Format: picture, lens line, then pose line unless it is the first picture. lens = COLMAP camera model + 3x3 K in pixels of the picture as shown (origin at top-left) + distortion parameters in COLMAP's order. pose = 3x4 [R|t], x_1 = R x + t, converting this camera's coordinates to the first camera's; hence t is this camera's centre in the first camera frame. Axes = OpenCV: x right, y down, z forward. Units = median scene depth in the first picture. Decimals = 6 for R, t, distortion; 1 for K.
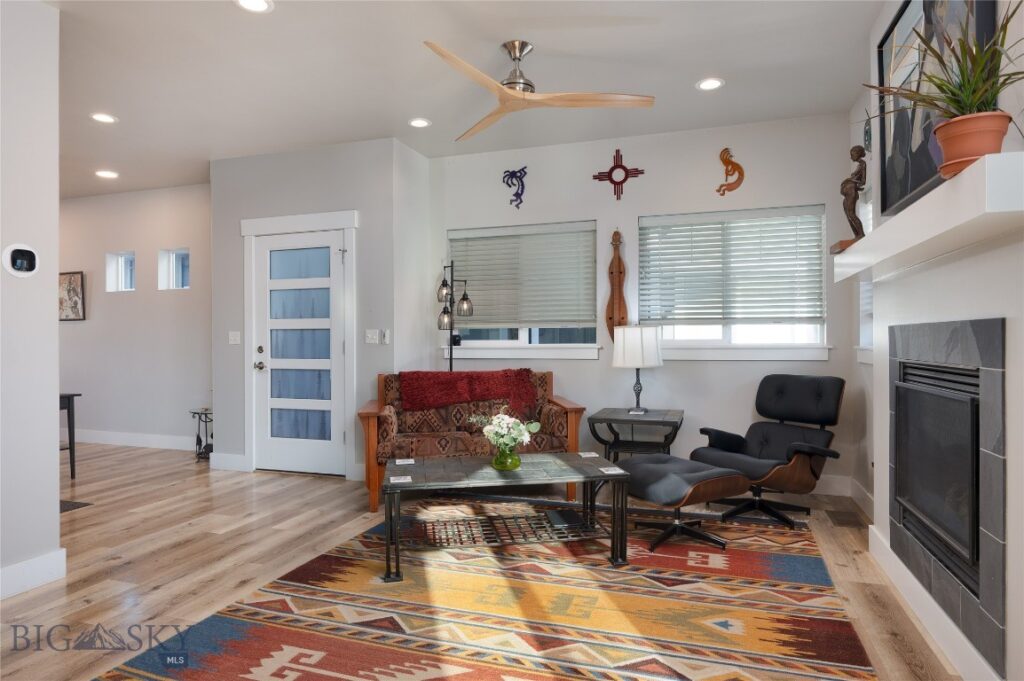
lens RADIAL K [[576.4, 0, 512.0], [0, 576.4, 340.5], [0, 0, 1]] dist [0.000814, 0.000317]
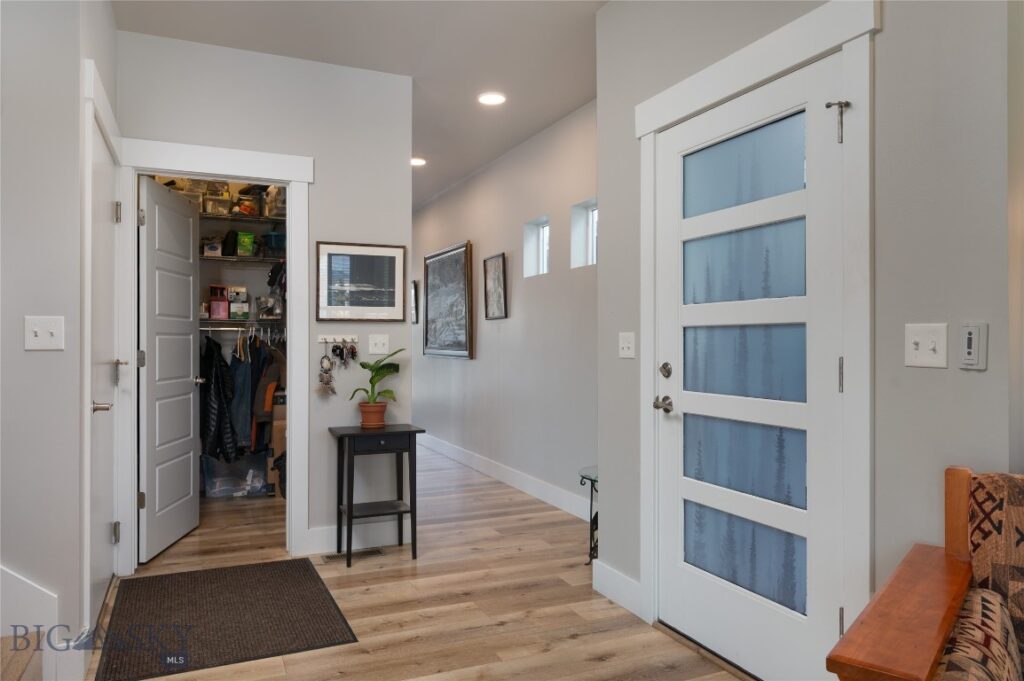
lens RADIAL K [[693.2, 0, 512.0], [0, 693.2, 340.5], [0, 0, 1]] dist [0.000141, -0.001096]
pose [[0.682079, 0.002753, -0.731274, -0.109021], [-0.006535, 0.999976, -0.002331, -0.006386], [0.731250, 0.006369, 0.682080, 0.526958]]
